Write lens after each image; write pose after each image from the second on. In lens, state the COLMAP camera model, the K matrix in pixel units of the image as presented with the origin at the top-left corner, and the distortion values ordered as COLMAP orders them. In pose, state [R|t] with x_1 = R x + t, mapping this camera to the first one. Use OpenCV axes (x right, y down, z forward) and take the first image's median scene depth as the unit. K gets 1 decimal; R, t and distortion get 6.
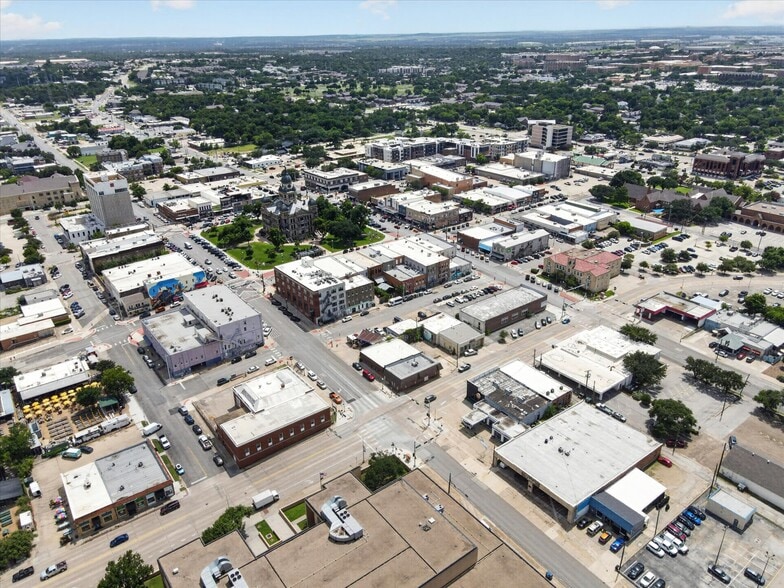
lens RADIAL K [[576.3, 0, 390.8], [0, 576.3, 294.8], [0, 0, 1]] dist [0.000098, 0.028509]
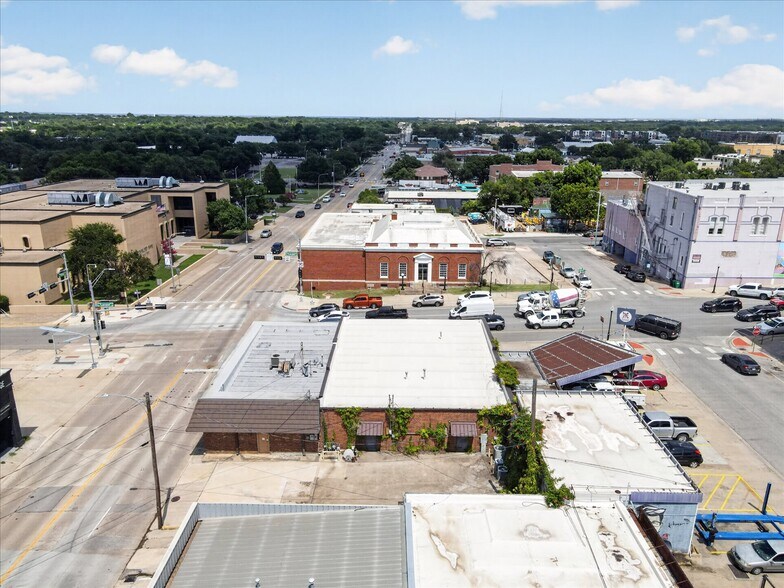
lens RADIAL K [[576.3, 0, 392.2], [0, 576.3, 290.2], [0, 0, 1]] dist [0.000098, 0.028509]
pose [[-0.612393, 0.244221, -0.751885, 0.150150], [-0.326933, 0.787710, 0.522137, -0.040321], [0.719784, 0.565569, -0.402545, 0.861638]]
